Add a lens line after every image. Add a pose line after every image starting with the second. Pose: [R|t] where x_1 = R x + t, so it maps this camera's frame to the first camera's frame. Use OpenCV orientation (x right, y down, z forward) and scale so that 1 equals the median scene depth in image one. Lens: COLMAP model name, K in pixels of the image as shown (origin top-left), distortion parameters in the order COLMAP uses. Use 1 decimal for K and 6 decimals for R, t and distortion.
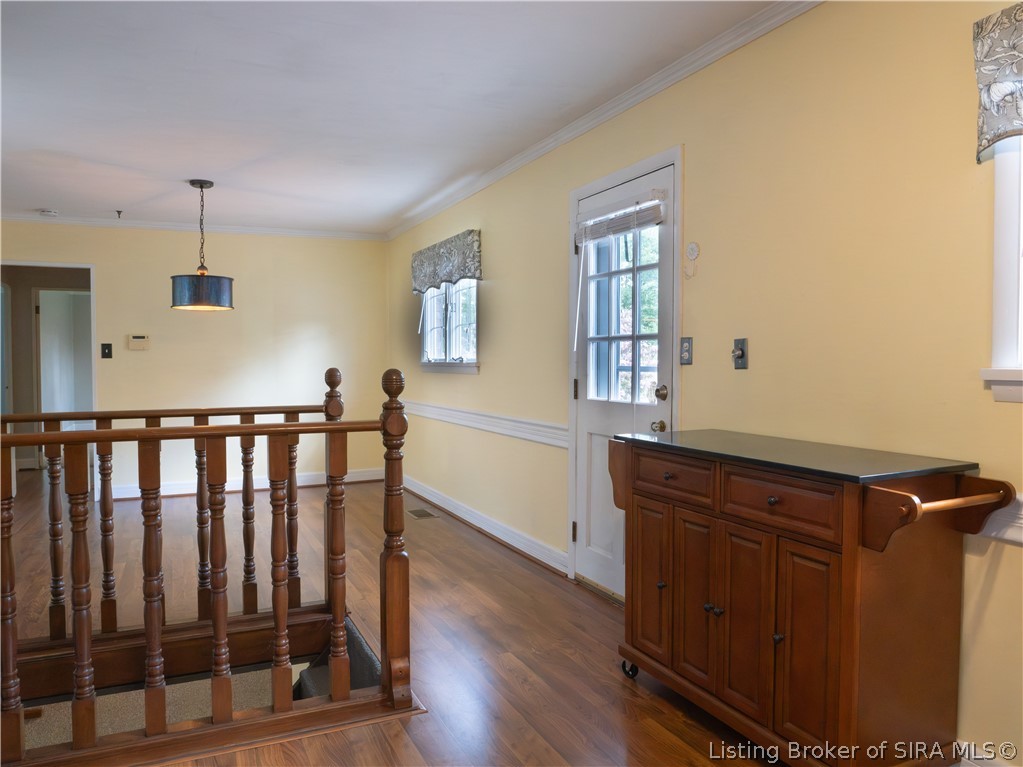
lens RADIAL K [[737.1, 0, 511.5], [0, 737.1, 383.5], [0, 0, 1]] dist [-0.002664, -0.000568]
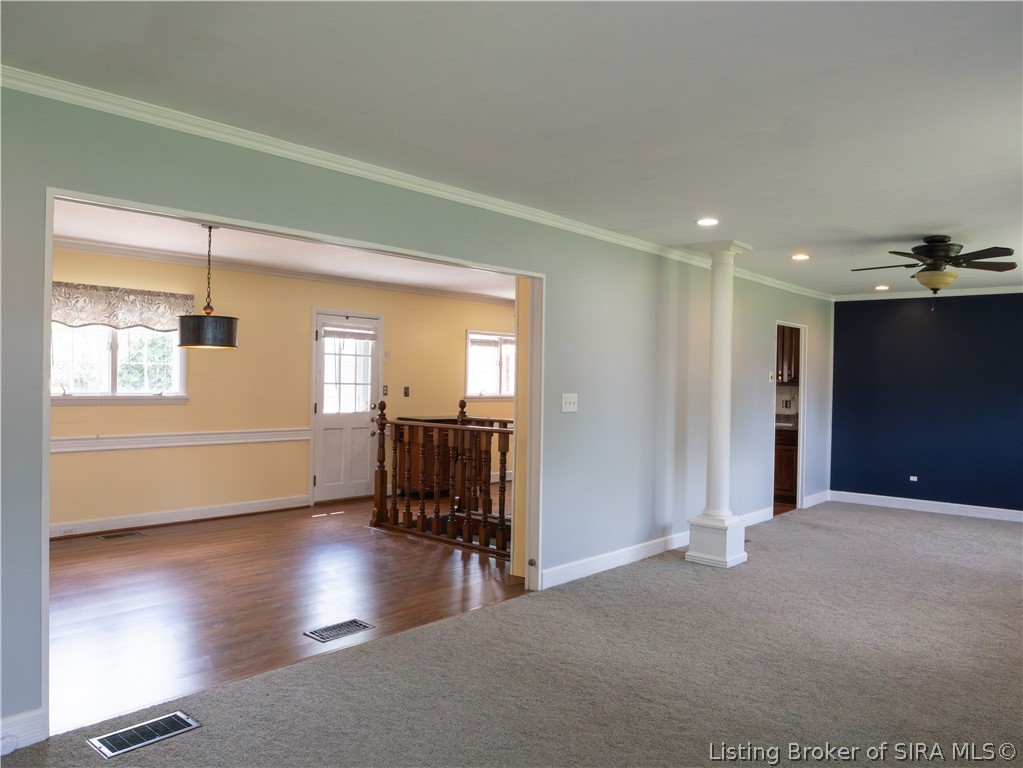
lens RADIAL K [[770.9, 0, 511.5], [0, 770.9, 384.0], [0, 0, 1]] dist [-0.046422, -0.002236]
pose [[-0.403231, -0.008417, 0.915059, -2.070628], [0.010245, 0.999854, 0.013712, -0.082569], [-0.915041, 0.014904, -0.403086, 1.394222]]
